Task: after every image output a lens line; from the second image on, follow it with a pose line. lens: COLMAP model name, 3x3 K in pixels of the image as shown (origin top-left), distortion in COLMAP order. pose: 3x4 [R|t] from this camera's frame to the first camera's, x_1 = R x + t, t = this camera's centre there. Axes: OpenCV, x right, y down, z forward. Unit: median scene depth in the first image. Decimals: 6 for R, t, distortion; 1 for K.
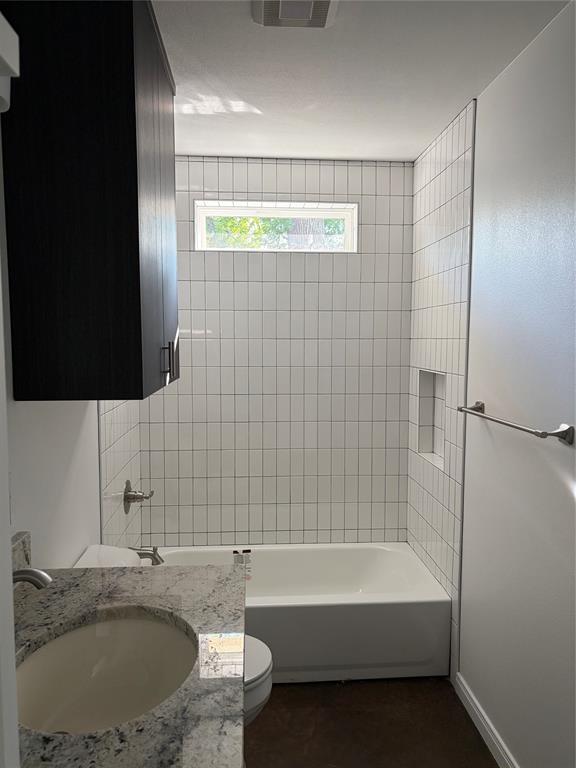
lens RADIAL K [[576.7, 0, 288.0], [0, 576.7, 384.0], [0, 0, 1]] dist [0.073425, -0.002022]
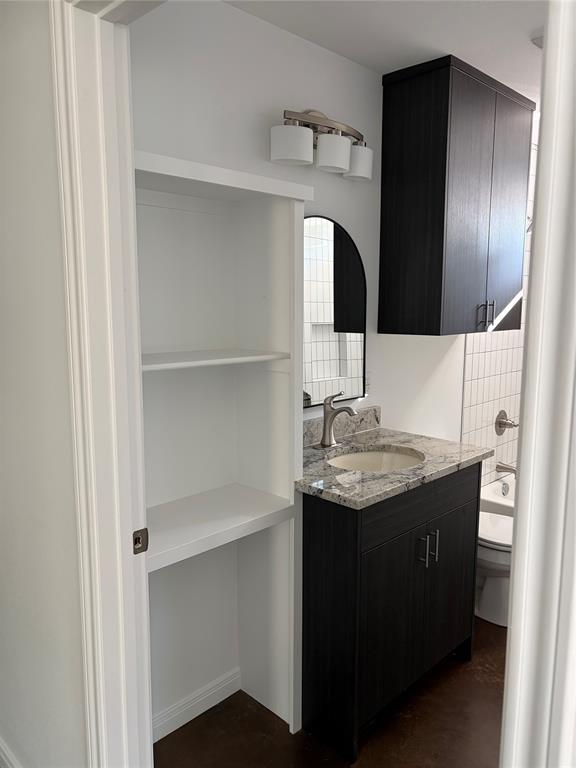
lens RADIAL K [[576.7, 0, 288.0], [0, 576.7, 384.0], [0, 0, 1]] dist [0.073425, -0.002022]
pose [[0.666469, 0.102538, -0.738447, 0.572943], [-0.056597, 0.994597, 0.087026, 0.045561], [0.743381, -0.016207, 0.668672, -0.320536]]
